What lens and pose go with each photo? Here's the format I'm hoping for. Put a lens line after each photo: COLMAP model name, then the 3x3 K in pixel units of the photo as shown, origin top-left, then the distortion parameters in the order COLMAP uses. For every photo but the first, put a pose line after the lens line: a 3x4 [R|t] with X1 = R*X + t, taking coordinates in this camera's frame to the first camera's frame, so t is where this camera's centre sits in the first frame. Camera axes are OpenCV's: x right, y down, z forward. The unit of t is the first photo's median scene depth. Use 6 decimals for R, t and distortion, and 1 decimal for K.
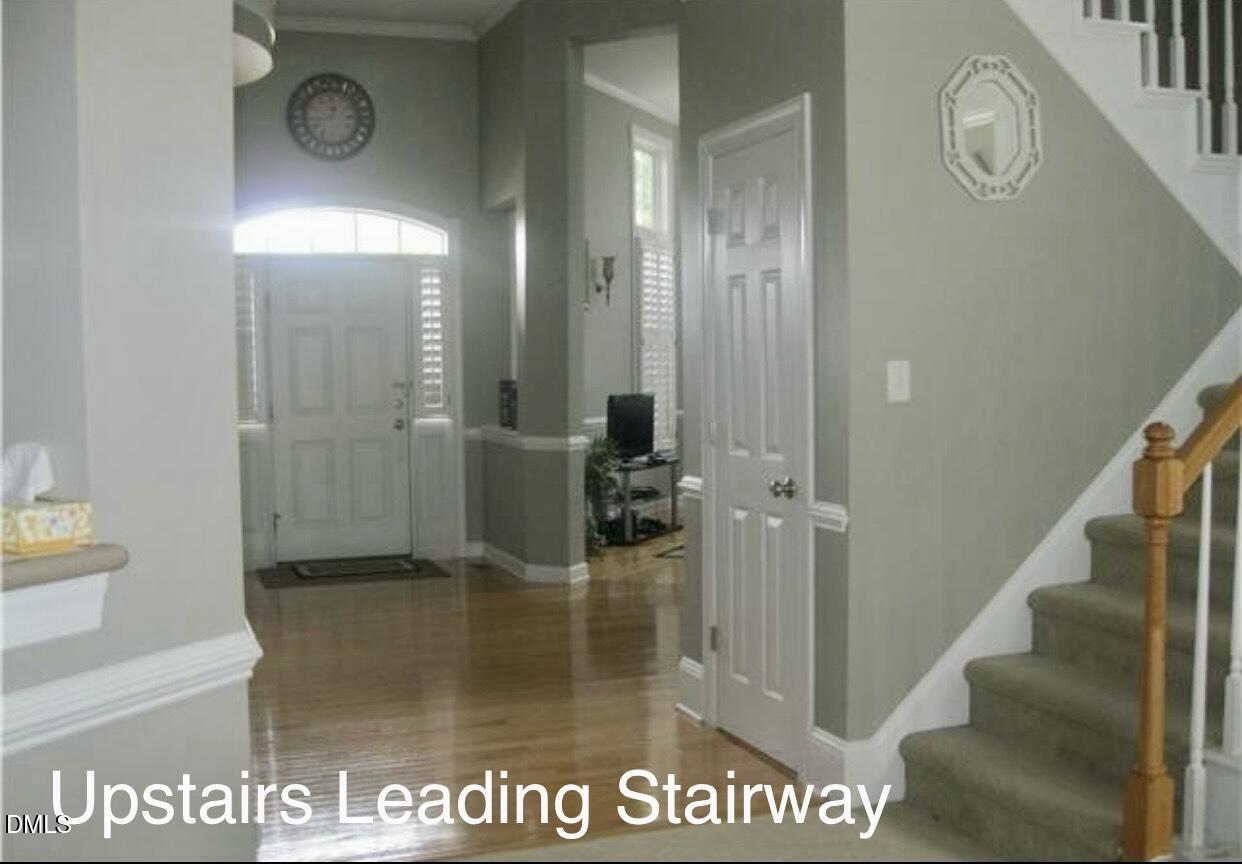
lens RADIAL K [[1264.3, 0, 621.0], [0, 1264.3, 432.0], [0, 0, 1]] dist [-0.097972, -0.002945]
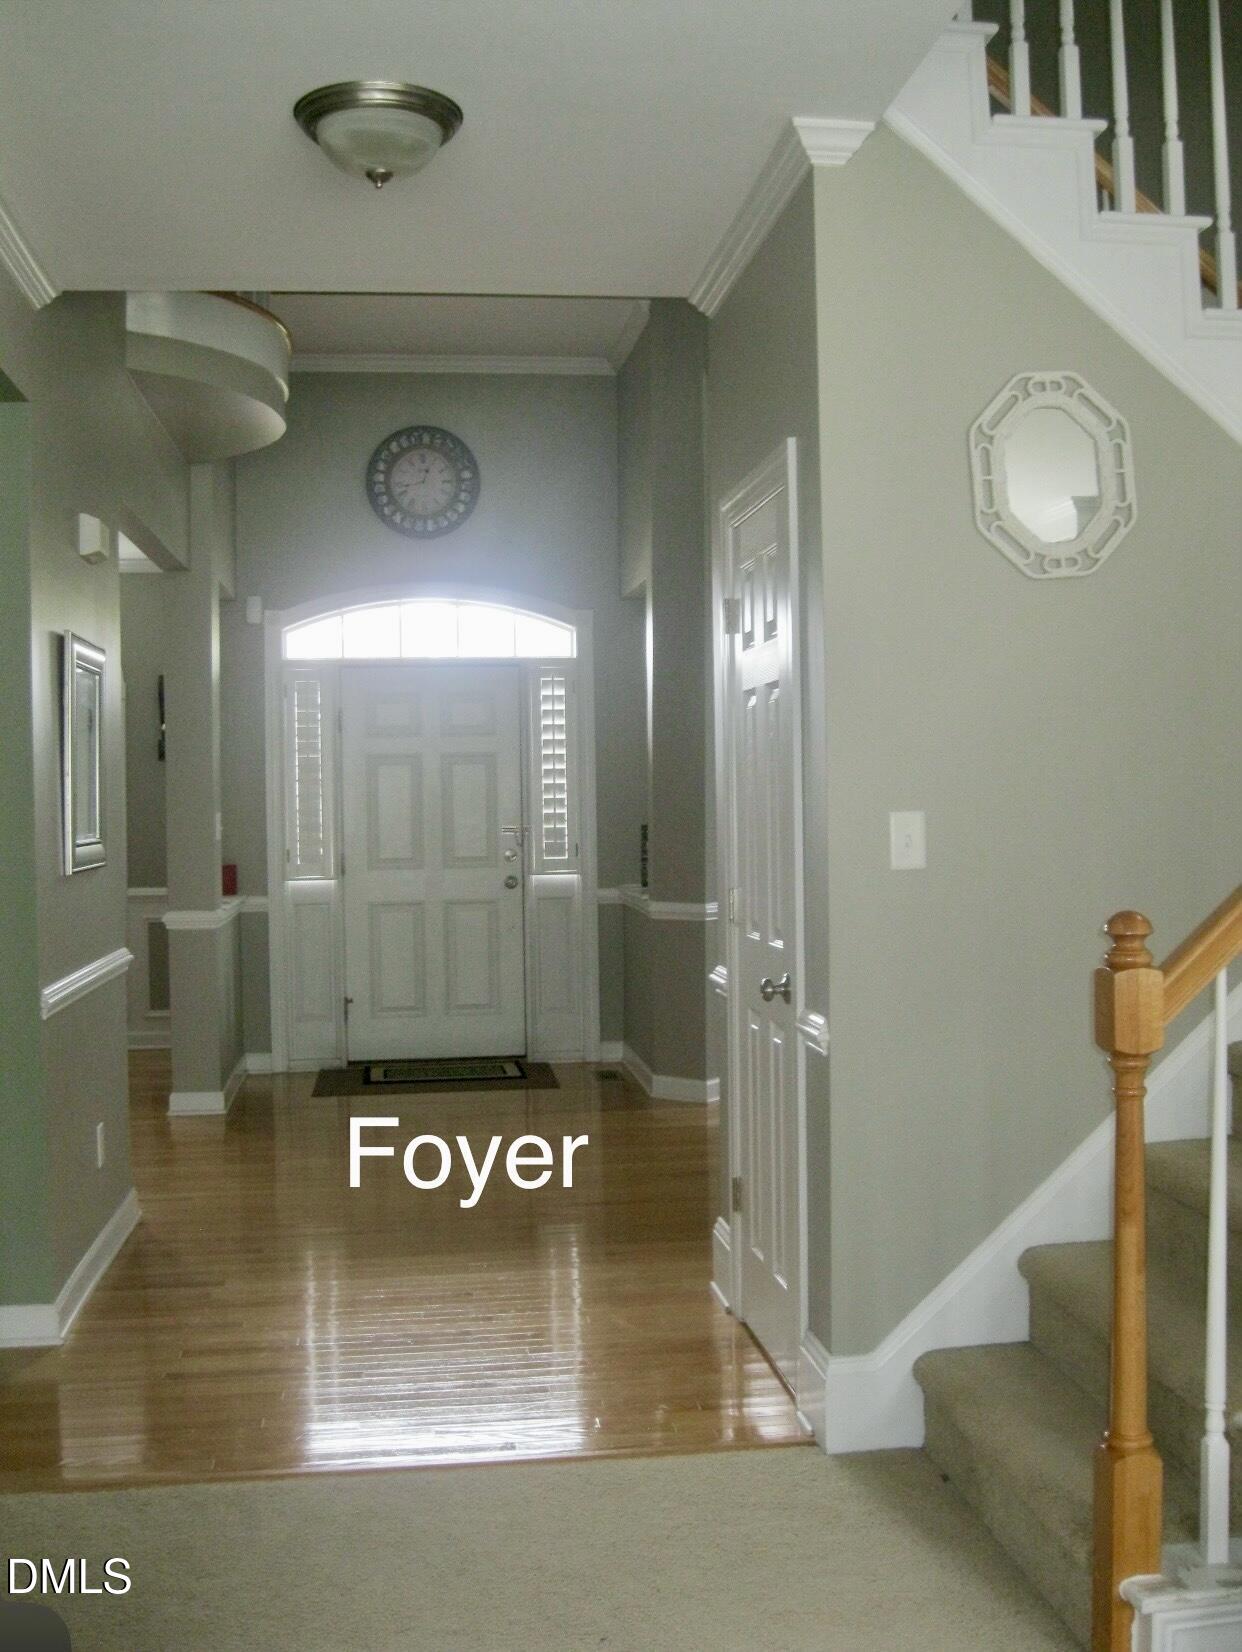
lens RADIAL K [[1694.8, 0, 623.3], [0, 1694.8, 792.8], [0, 0, 1]] dist [-0.104717, 0.021118]
pose [[0.980220, -0.002561, -0.197893, 0.100611], [-0.008305, 0.998503, -0.054056, -0.005858], [0.197735, 0.054631, 0.978732, 0.019765]]
